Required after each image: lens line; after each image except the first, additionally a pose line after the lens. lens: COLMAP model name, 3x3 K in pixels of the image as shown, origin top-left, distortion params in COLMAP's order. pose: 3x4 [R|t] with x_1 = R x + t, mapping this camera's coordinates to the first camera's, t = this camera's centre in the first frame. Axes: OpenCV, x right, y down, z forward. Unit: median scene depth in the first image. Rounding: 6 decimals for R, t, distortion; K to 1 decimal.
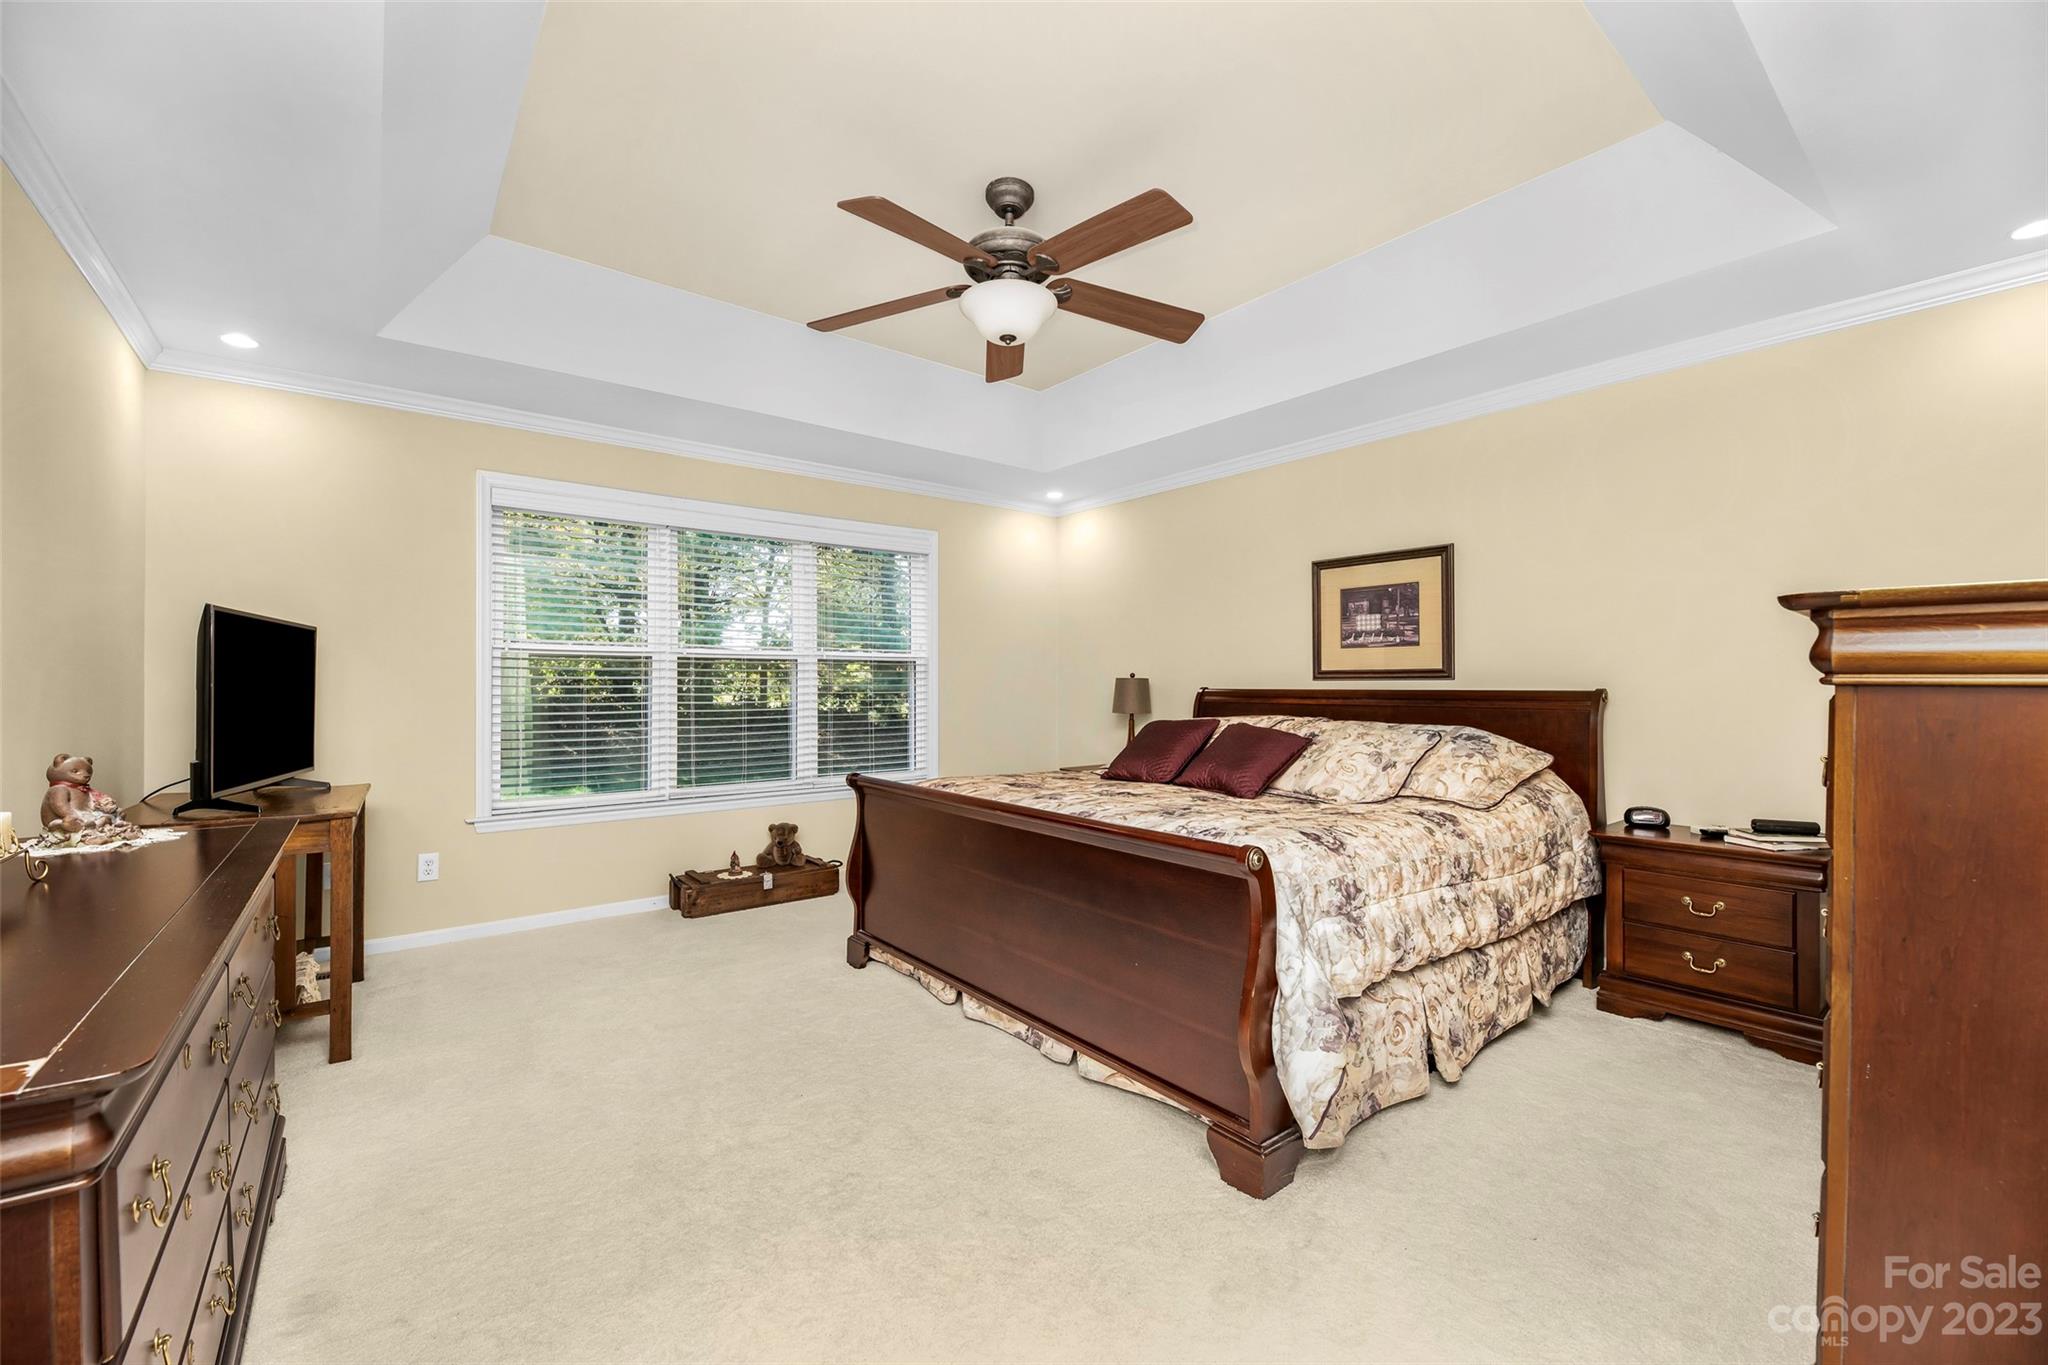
lens RADIAL K [[799.1, 0, 1028.7], [0, 799.1, 683.9], [0, 0, 1]] dist [0.001571, -0.002305]
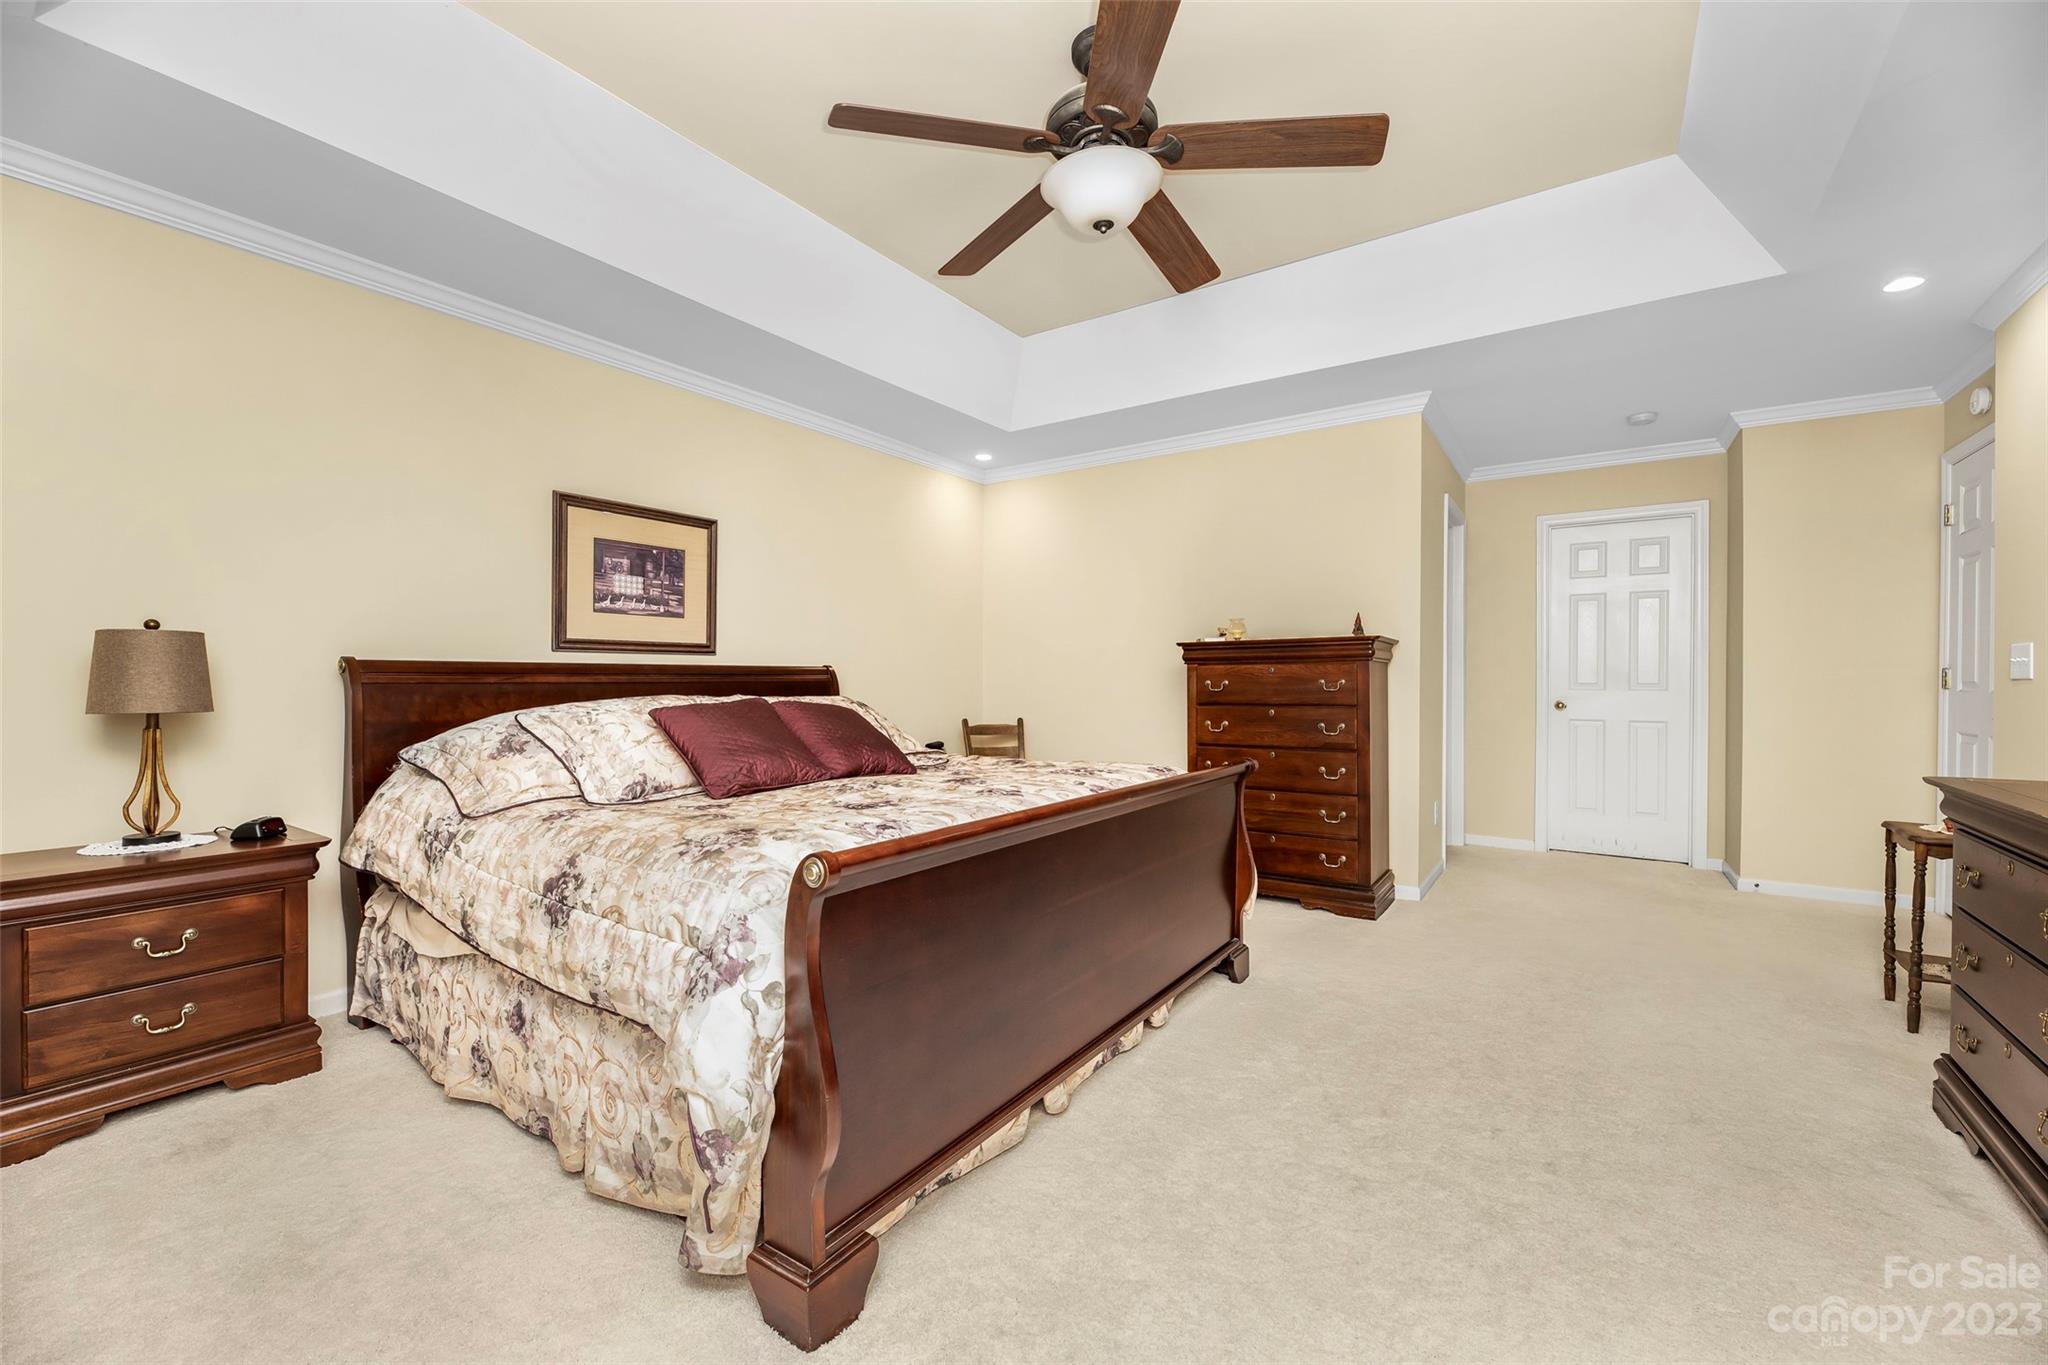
lens RADIAL K [[799.1, 0, 1032.4], [0, 799.1, 683.6], [0, 0, 1]] dist [0.001571, -0.002305]
pose [[-0.259711, -0.007075, 0.965660, -0.503970], [-0.001743, 0.999975, 0.006858, 0.020998], [-0.965685, 0.000098, -0.259717, 0.809808]]
